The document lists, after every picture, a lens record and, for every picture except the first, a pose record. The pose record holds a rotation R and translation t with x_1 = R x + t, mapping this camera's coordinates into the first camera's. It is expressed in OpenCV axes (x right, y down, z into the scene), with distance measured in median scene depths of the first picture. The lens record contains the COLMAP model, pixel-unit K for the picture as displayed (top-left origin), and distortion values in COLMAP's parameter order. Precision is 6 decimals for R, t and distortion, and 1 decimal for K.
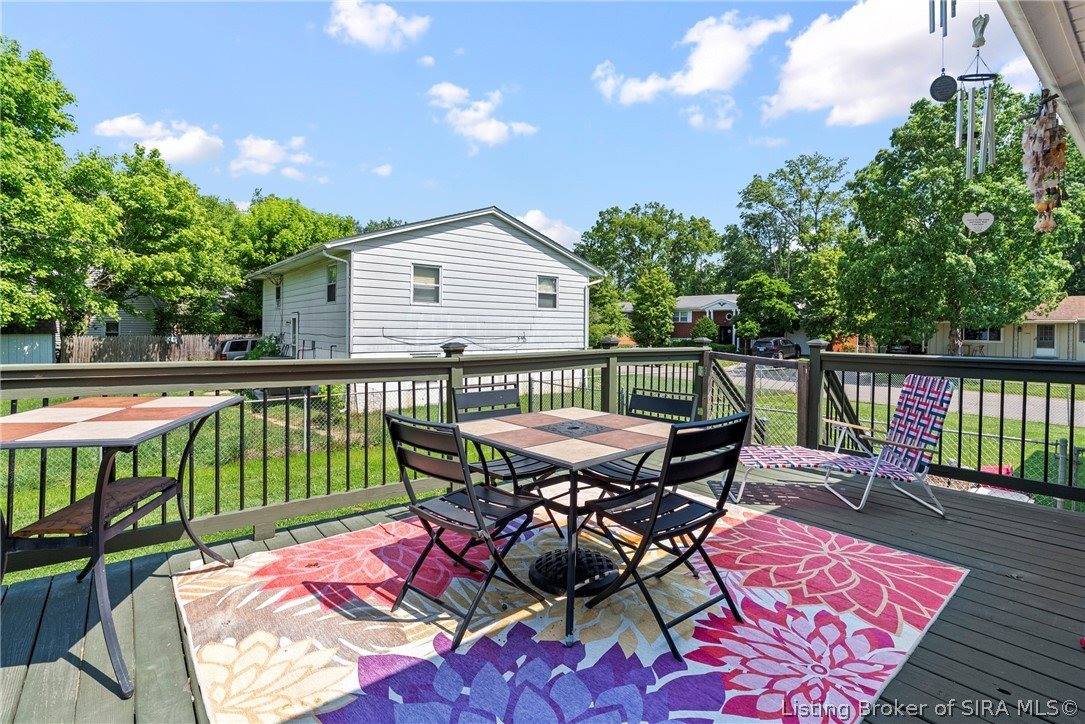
lens RADIAL K [[506.8, 0, 540.1], [0, 506.8, 338.2], [0, 0, 1]] dist [0.000437, -0.000029]
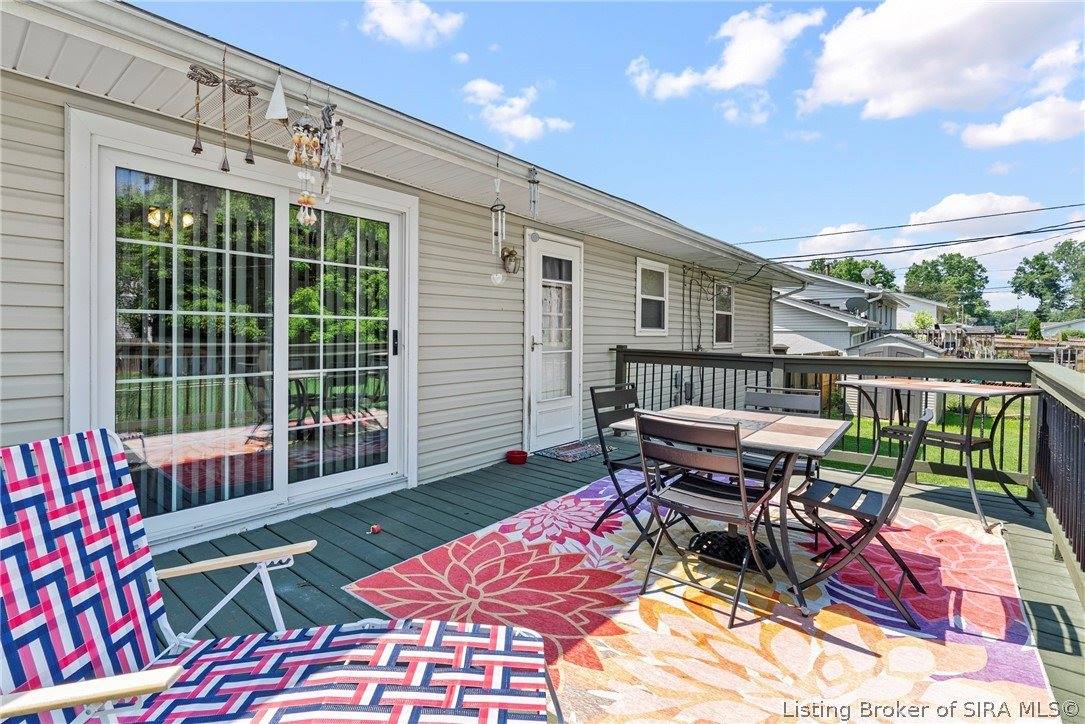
lens RADIAL K [[506.8, 0, 540.1], [0, 506.8, 338.2], [0, 0, 1]] dist [0.000437, -0.000029]
pose [[-0.979996, -0.001194, -0.199011, 0.798389], [-0.003018, 0.999956, 0.008861, 0.007337], [0.198992, 0.009285, -0.979957, 2.285886]]
